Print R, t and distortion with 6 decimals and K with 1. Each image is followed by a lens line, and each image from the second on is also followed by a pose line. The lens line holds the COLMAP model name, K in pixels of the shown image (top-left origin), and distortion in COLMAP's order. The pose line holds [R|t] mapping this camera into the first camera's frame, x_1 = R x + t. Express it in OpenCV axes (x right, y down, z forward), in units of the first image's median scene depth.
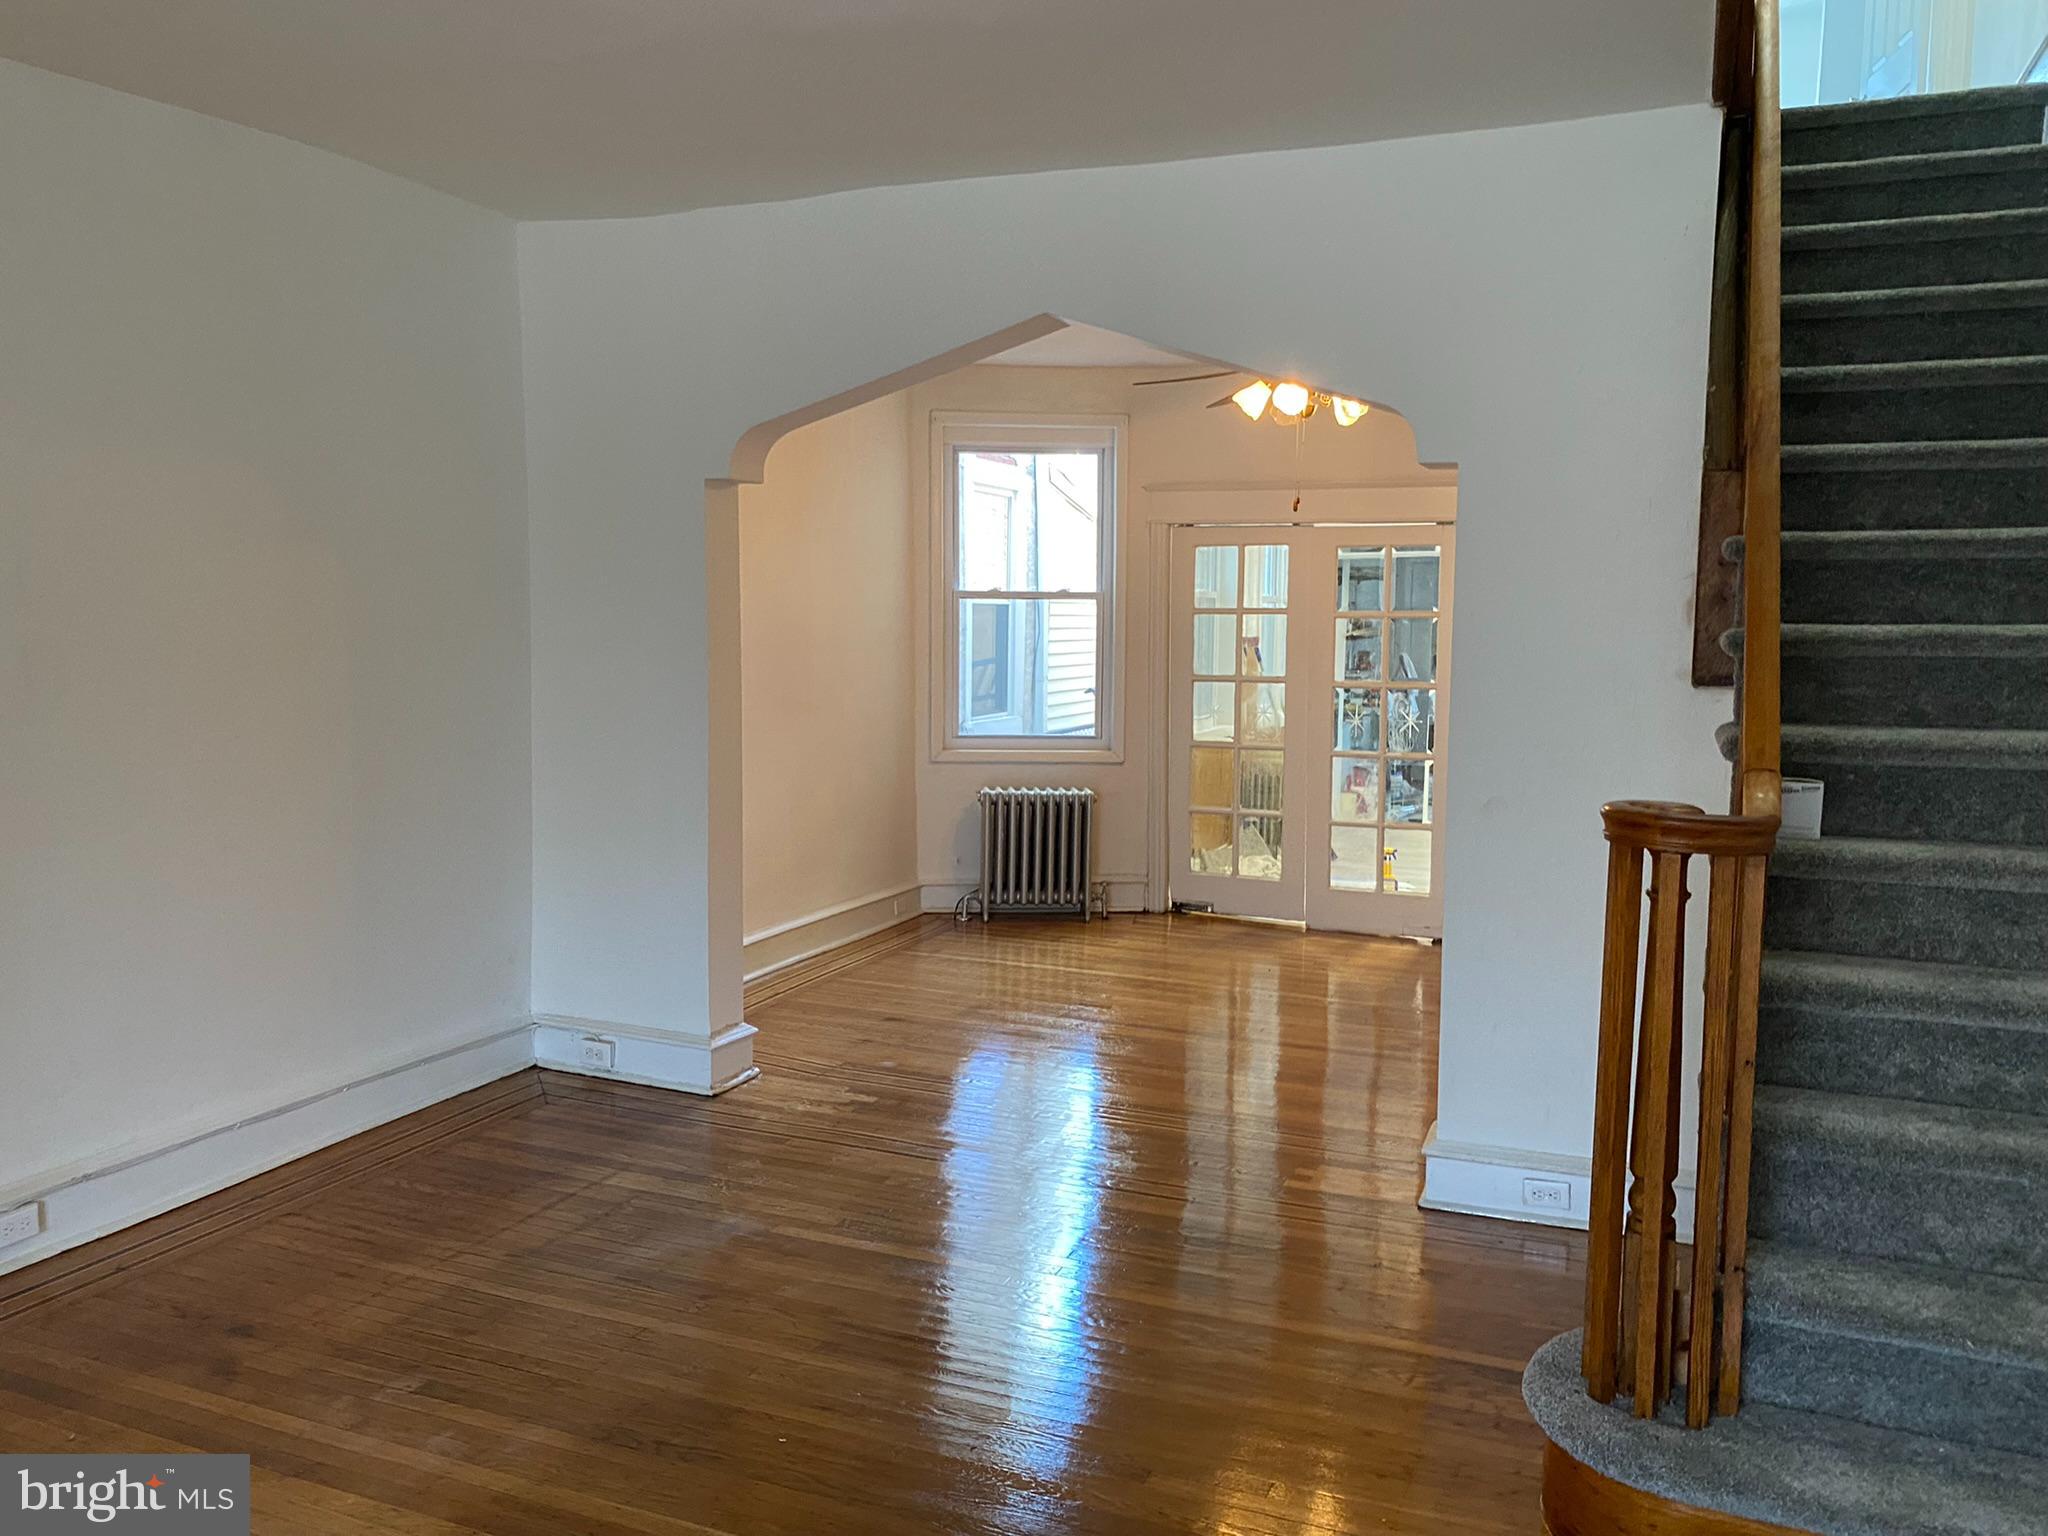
lens RADIAL K [[1582.5, 0, 1014.2], [0, 1582.5, 767.5], [0, 0, 1]] dist [0.000614, -0.000854]
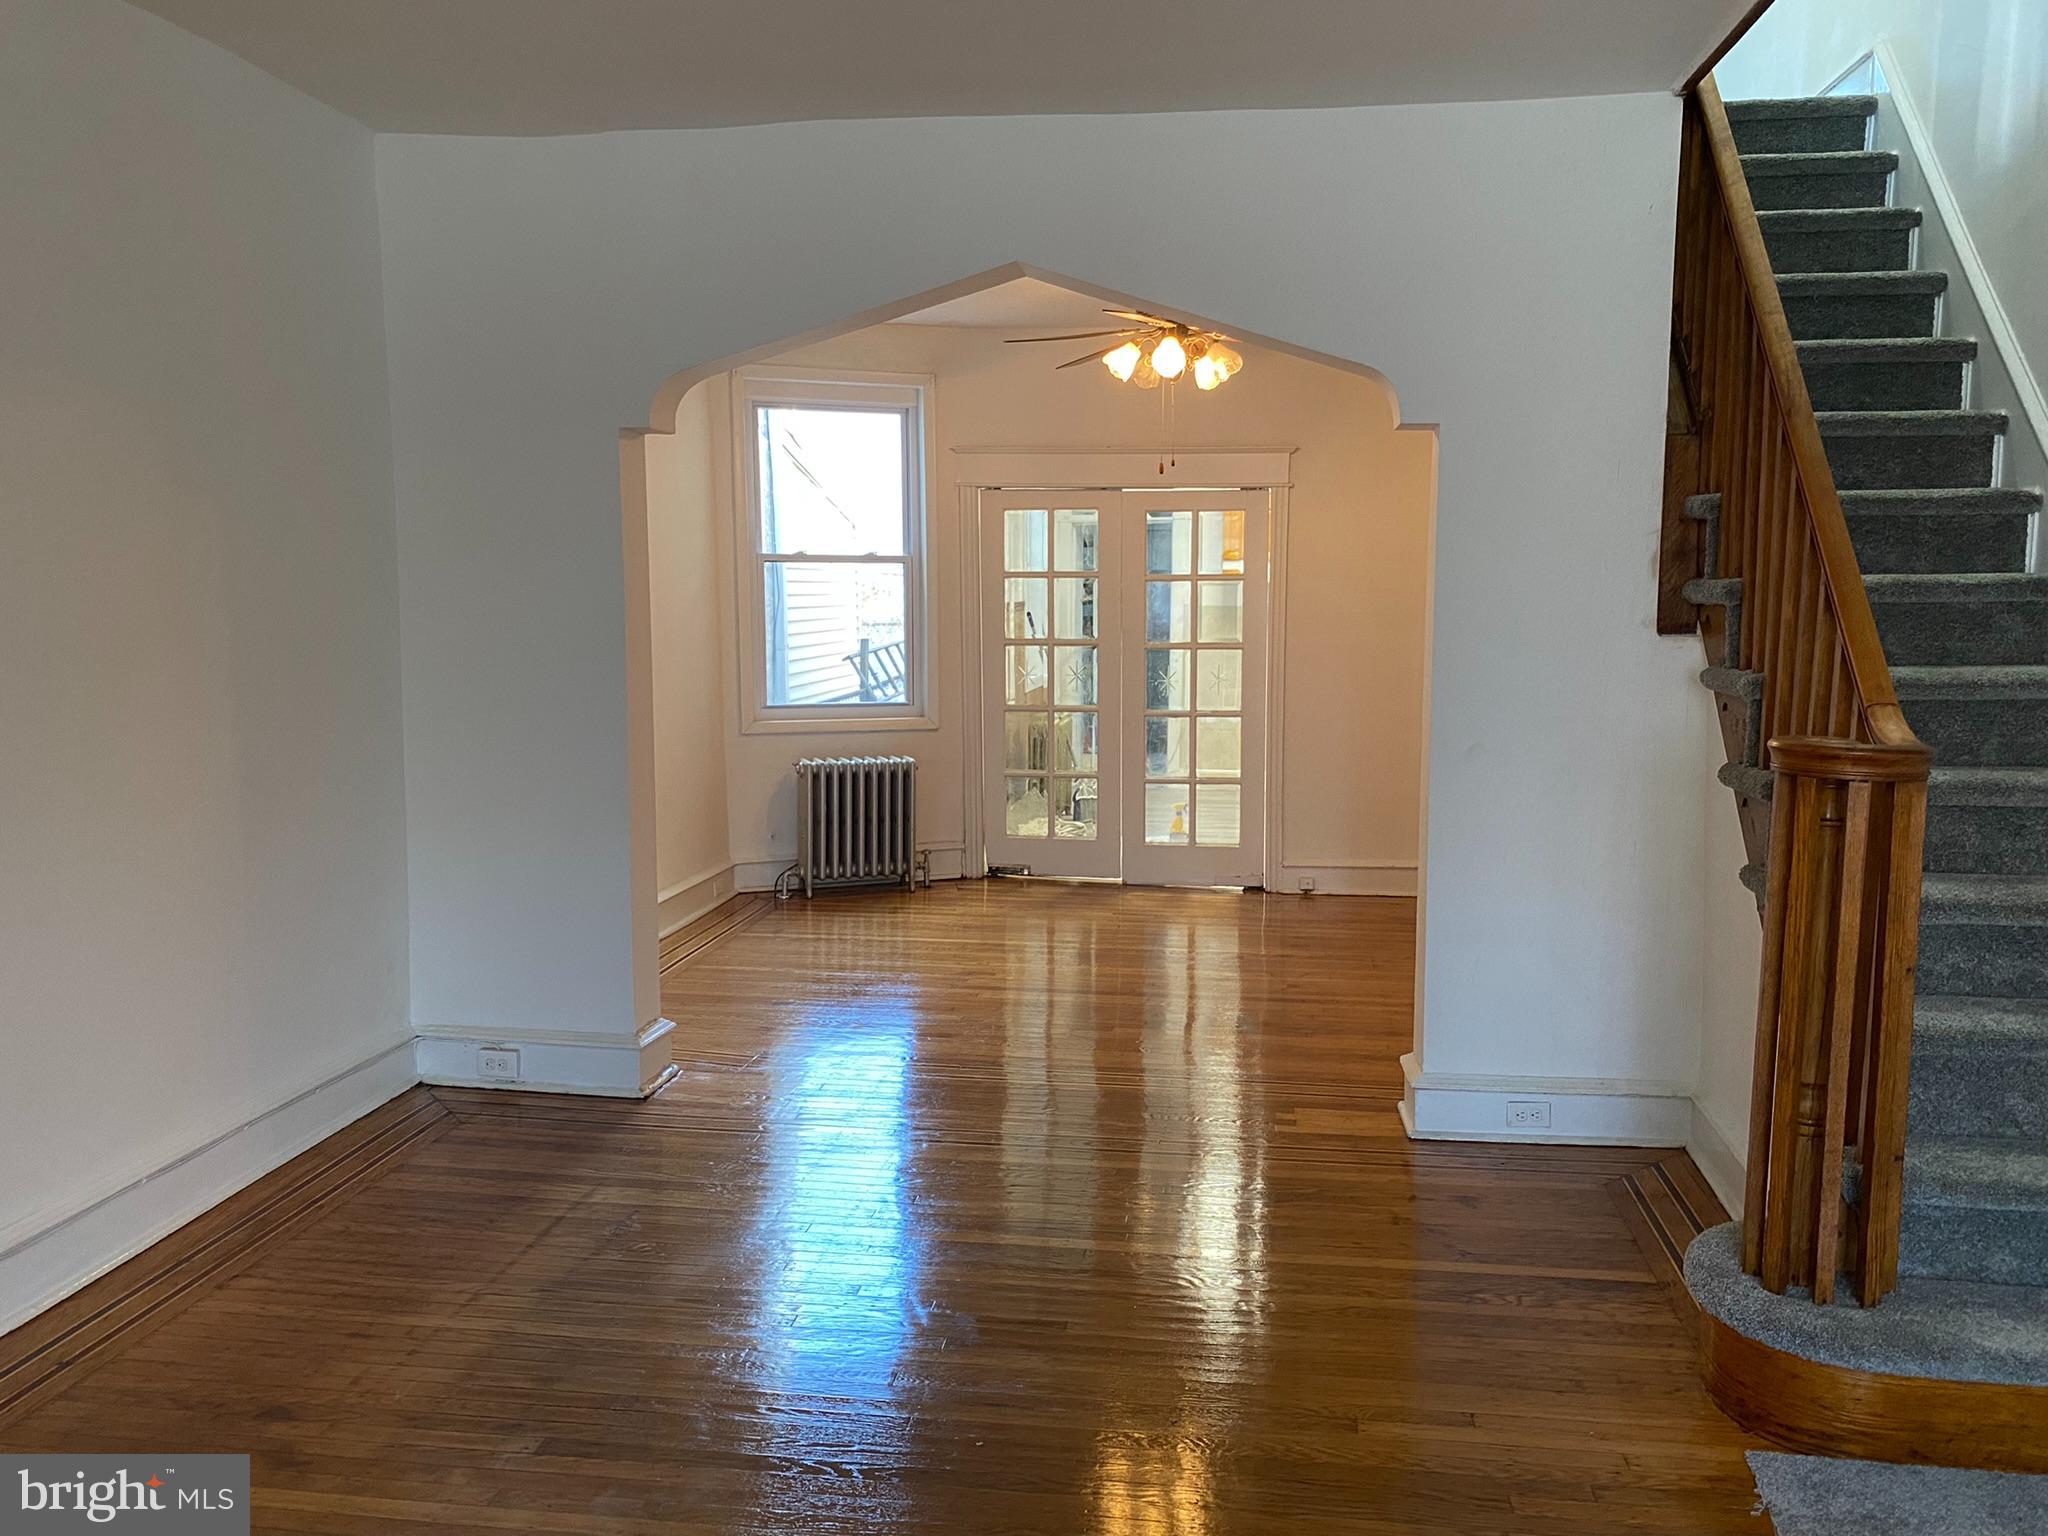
lens RADIAL K [[1582.5, 0, 1031.4], [0, 1582.5, 764.6], [0, 0, 1]] dist [0.000614, -0.000854]
pose [[0.965599, -0.037297, 0.257346, -0.211407], [0.032865, 0.999228, 0.021504, 0.000150], [-0.257949, -0.012307, 0.966080, 0.051253]]
